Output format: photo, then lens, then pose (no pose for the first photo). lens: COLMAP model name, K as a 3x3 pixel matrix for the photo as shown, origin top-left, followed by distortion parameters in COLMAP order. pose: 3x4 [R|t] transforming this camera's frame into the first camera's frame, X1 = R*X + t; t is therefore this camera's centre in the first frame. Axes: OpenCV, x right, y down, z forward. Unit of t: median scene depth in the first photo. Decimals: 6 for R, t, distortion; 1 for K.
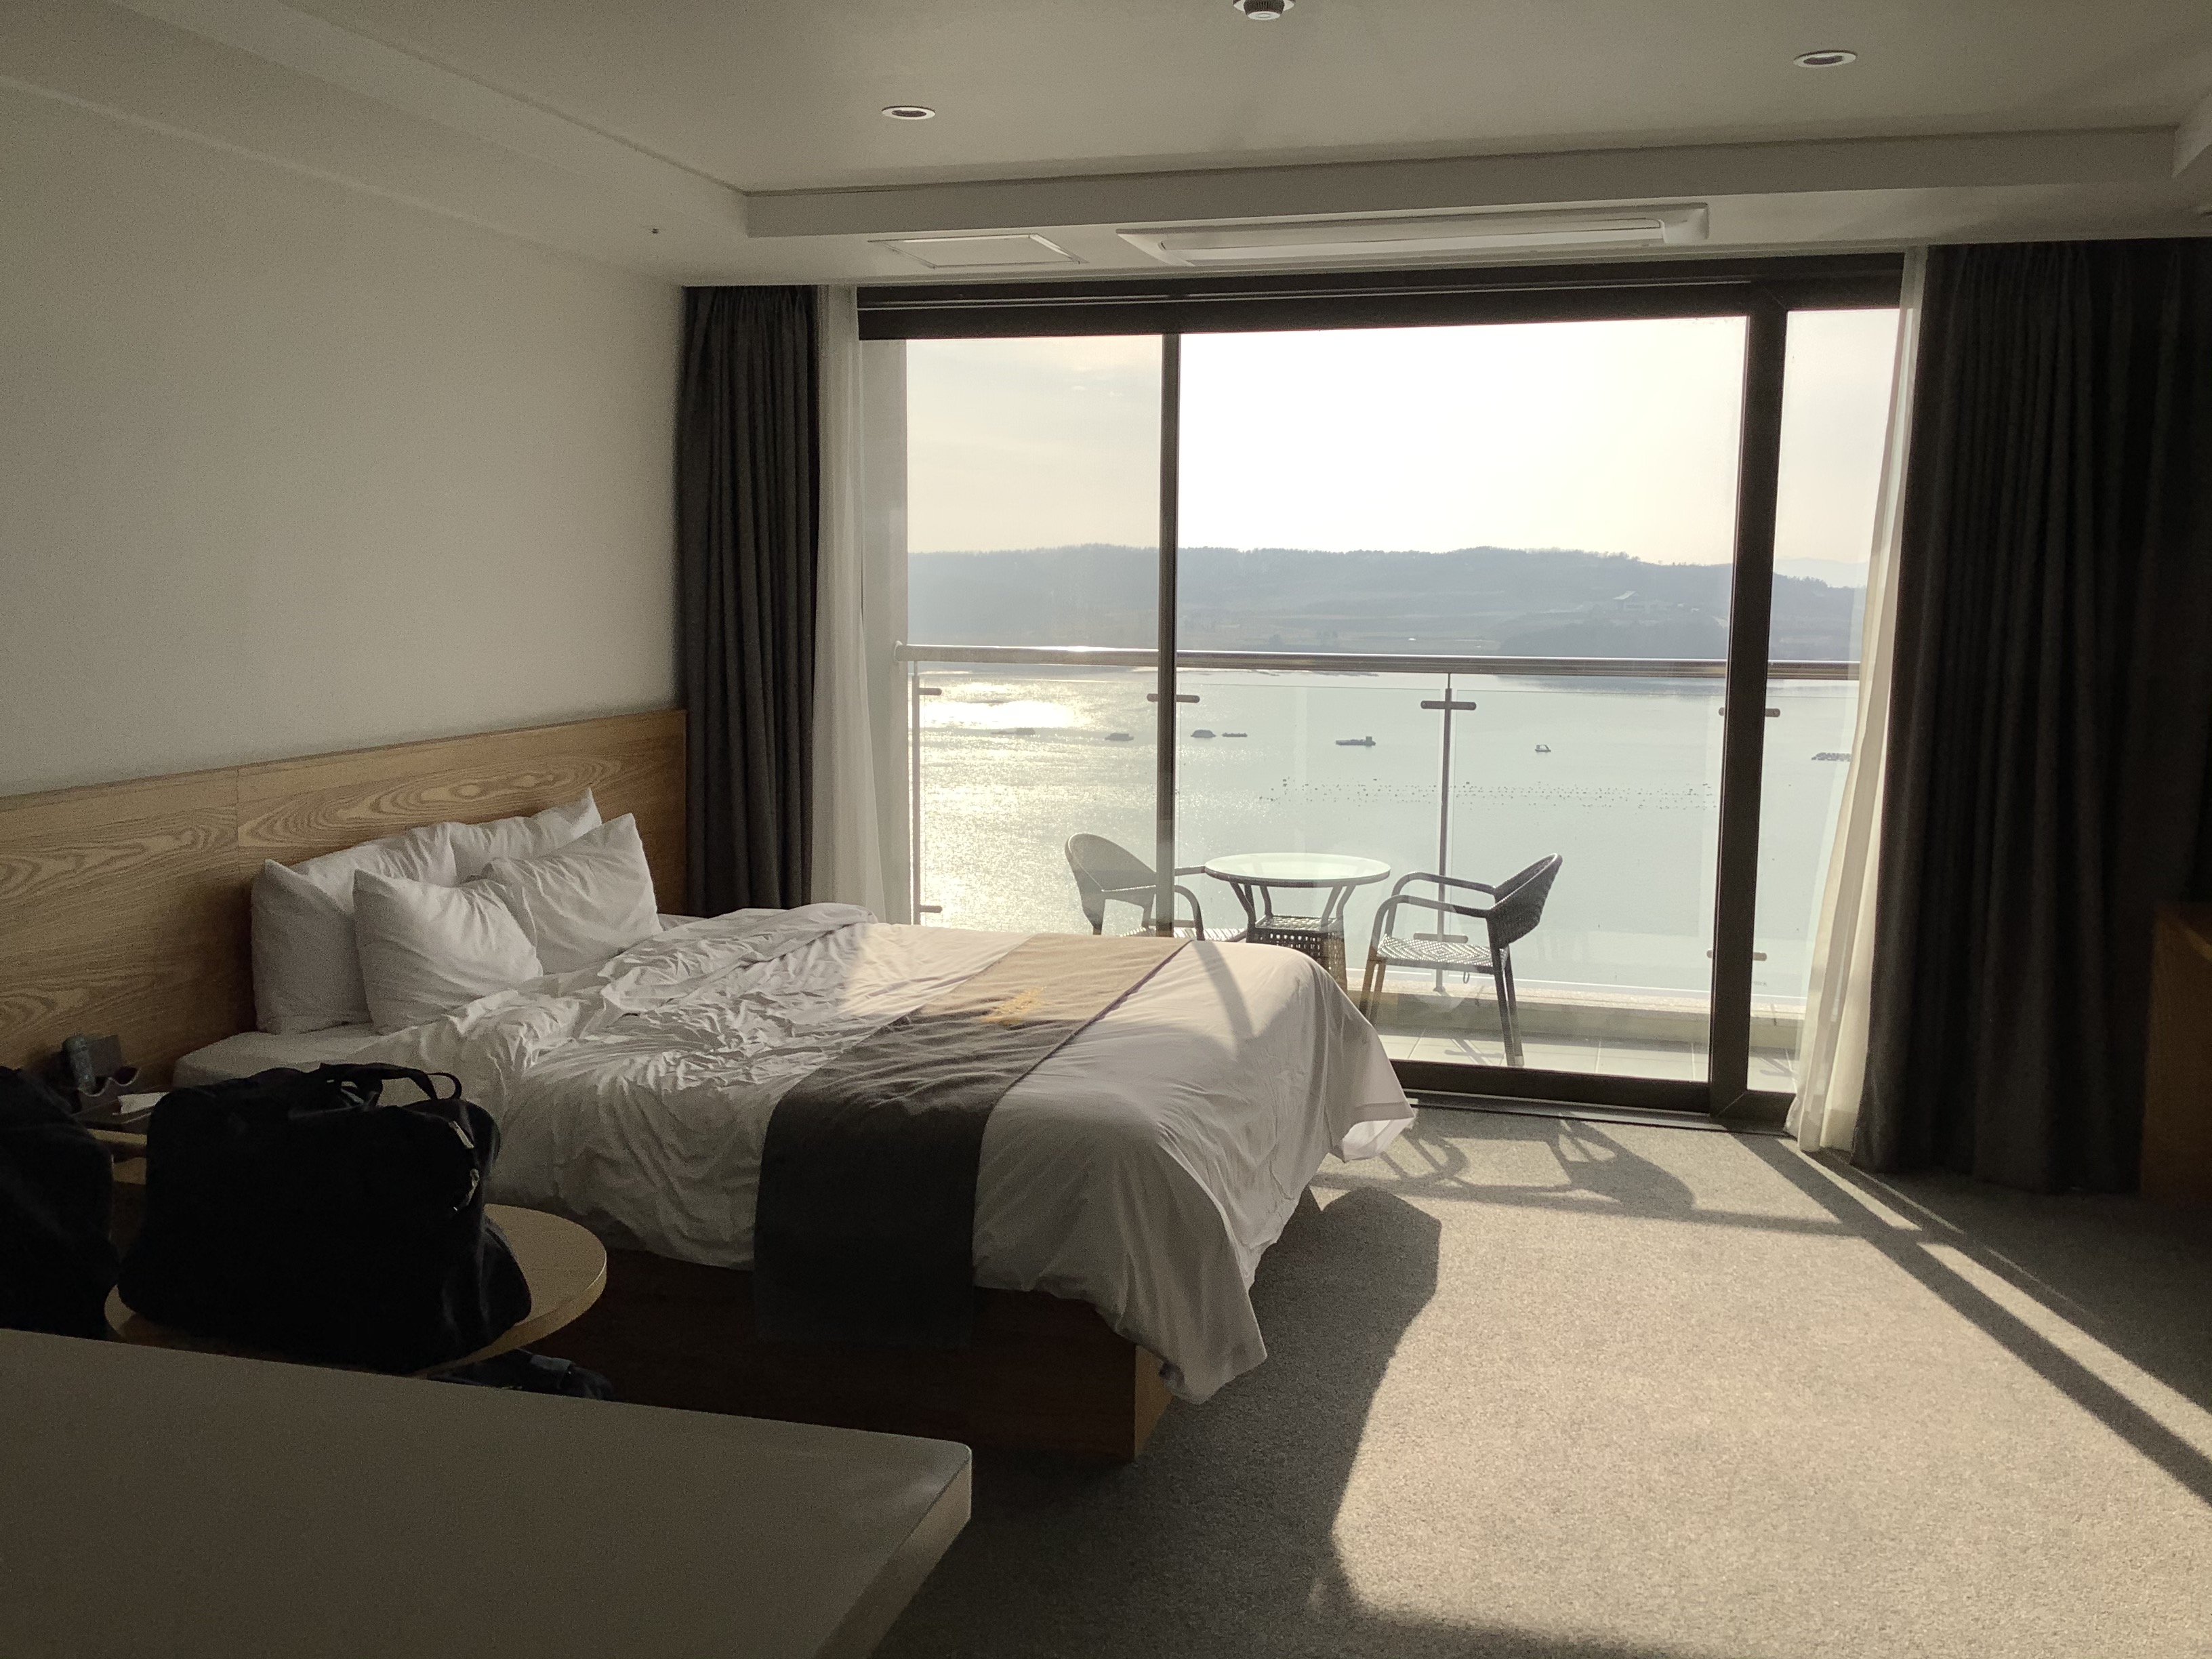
lens RADIAL K [[2011.0, 0, 1170.7], [0, 2011.0, 825.3], [0, 0, 1]] dist [0.116109, -0.294762]
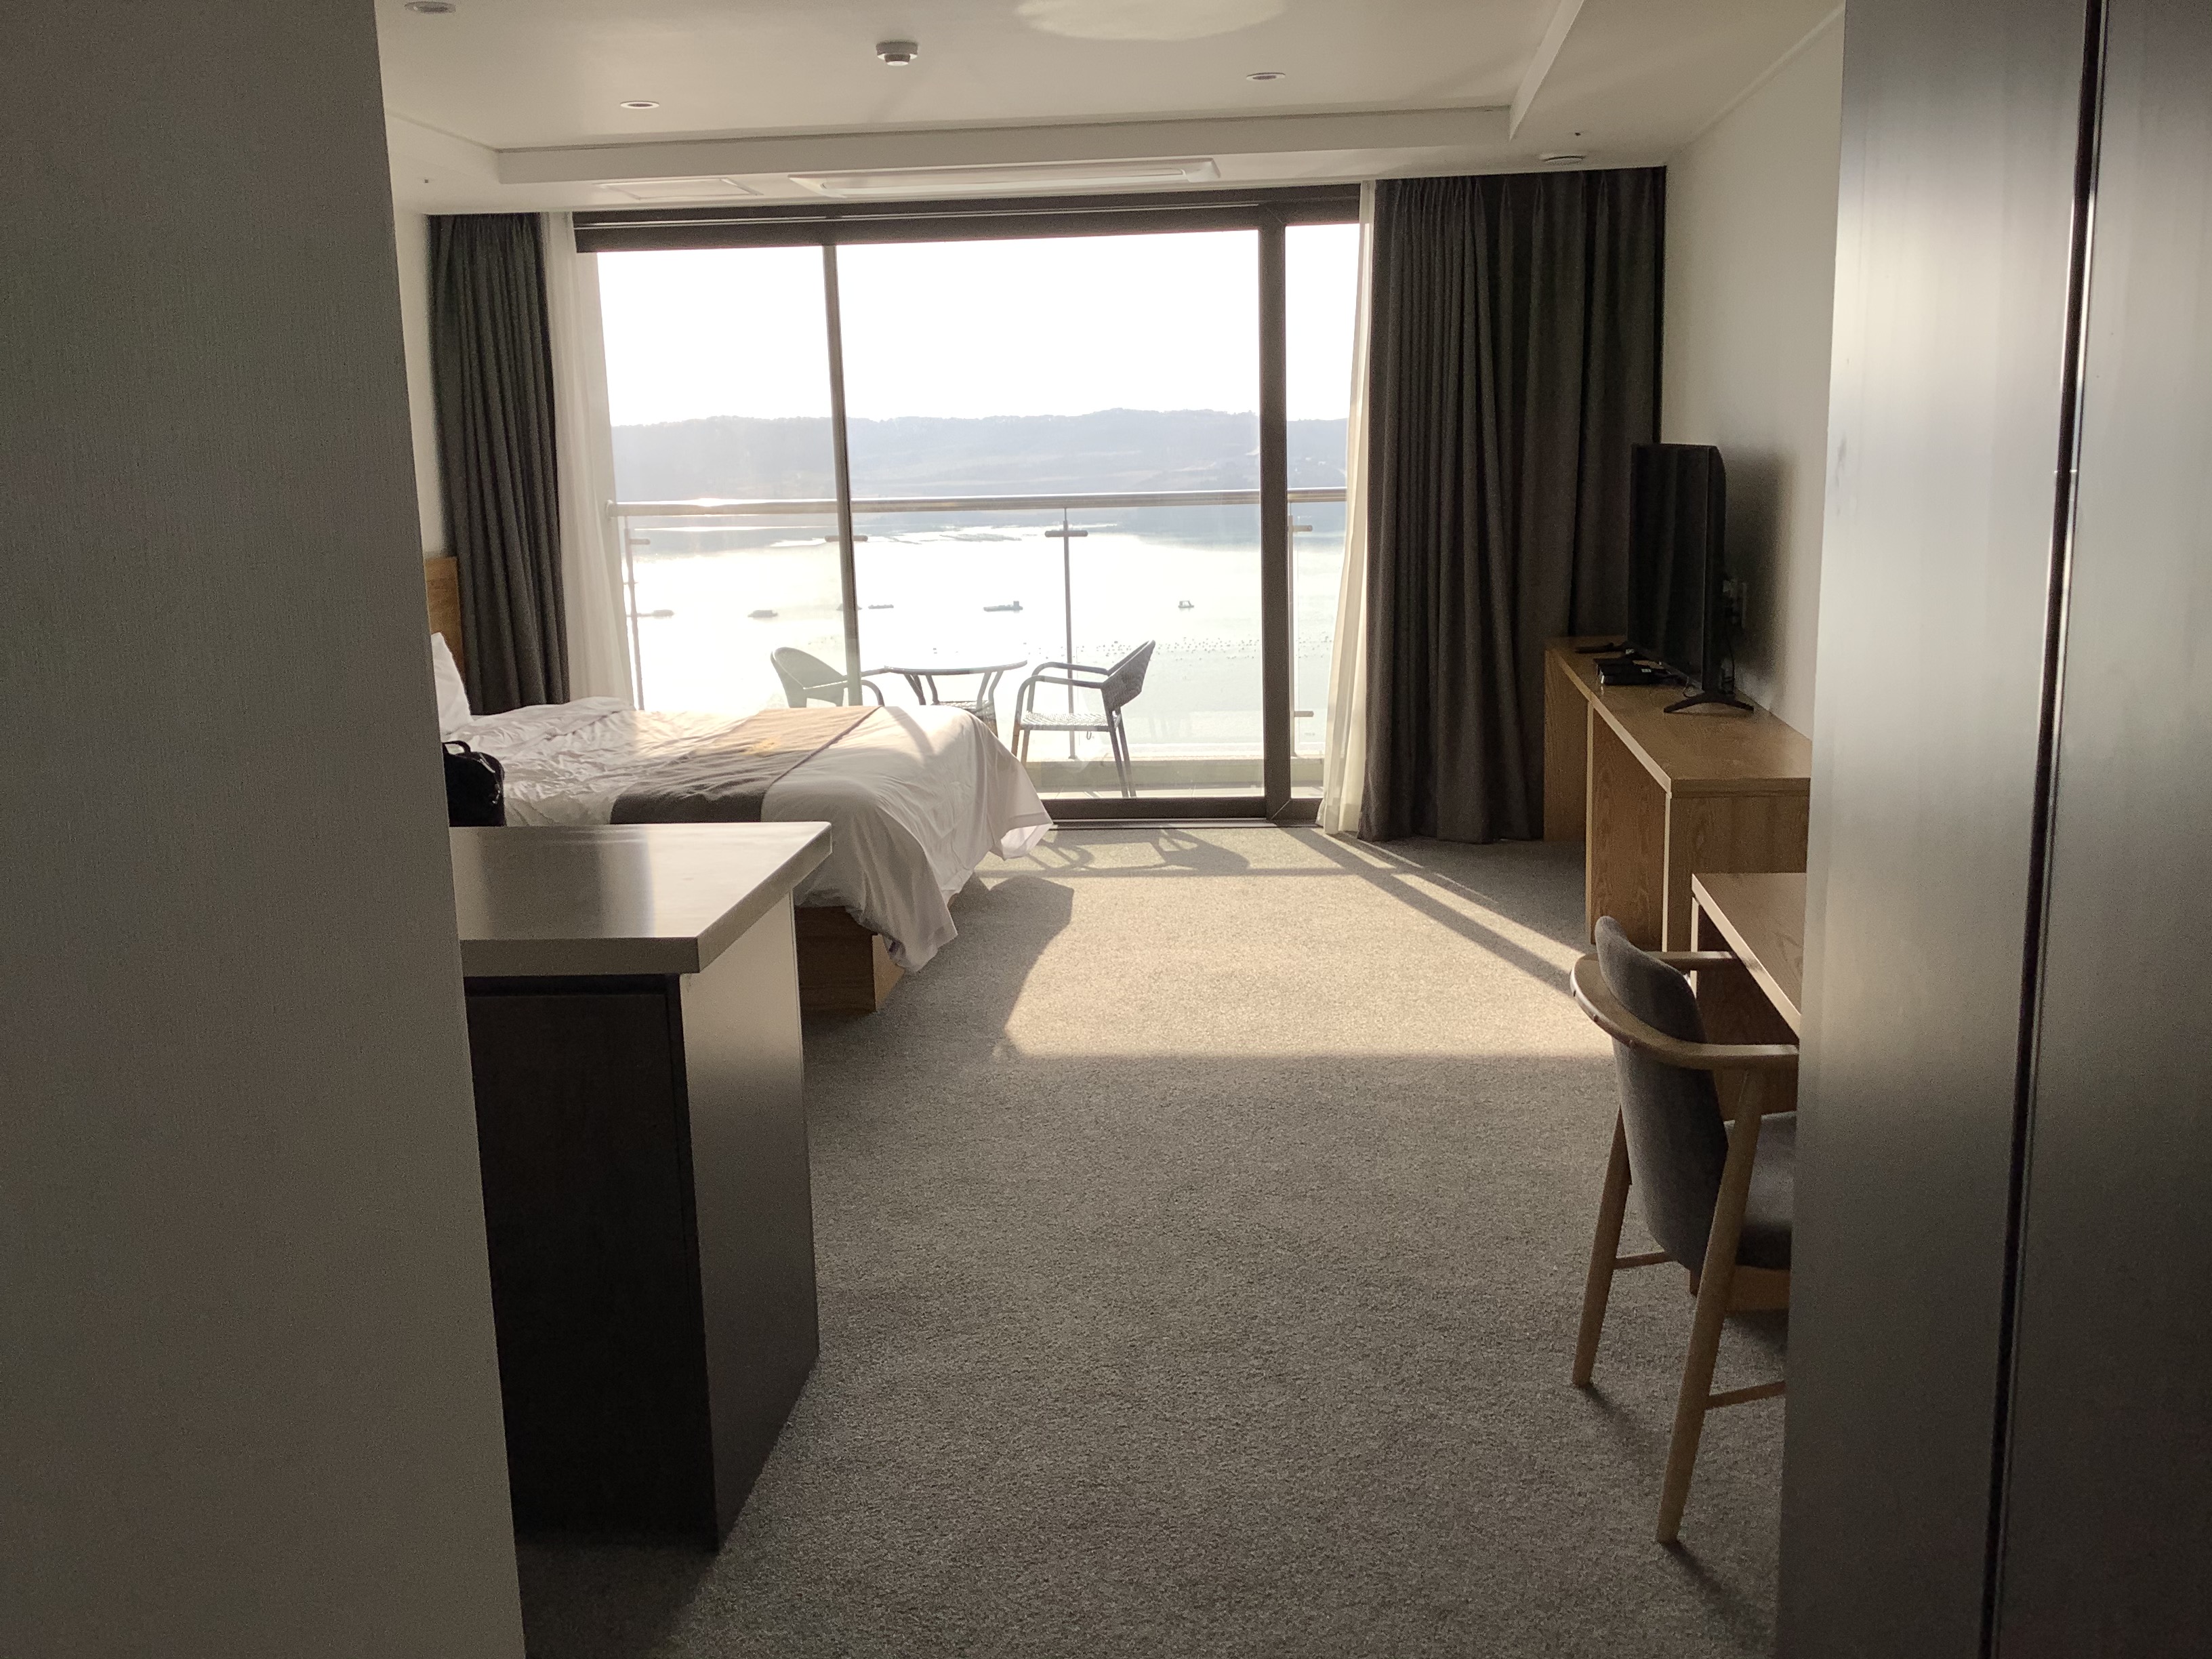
lens RADIAL K [[2011.0, 0, 1170.7], [0, 2011.0, 825.3], [0, 0, 1]] dist [0.116109, -0.294762]
pose [[0.983833, -0.067732, 0.165788, -0.028986], [0.056878, 0.995968, 0.069372, 0.053076], [-0.169818, -0.058821, 0.983718, -0.374974]]
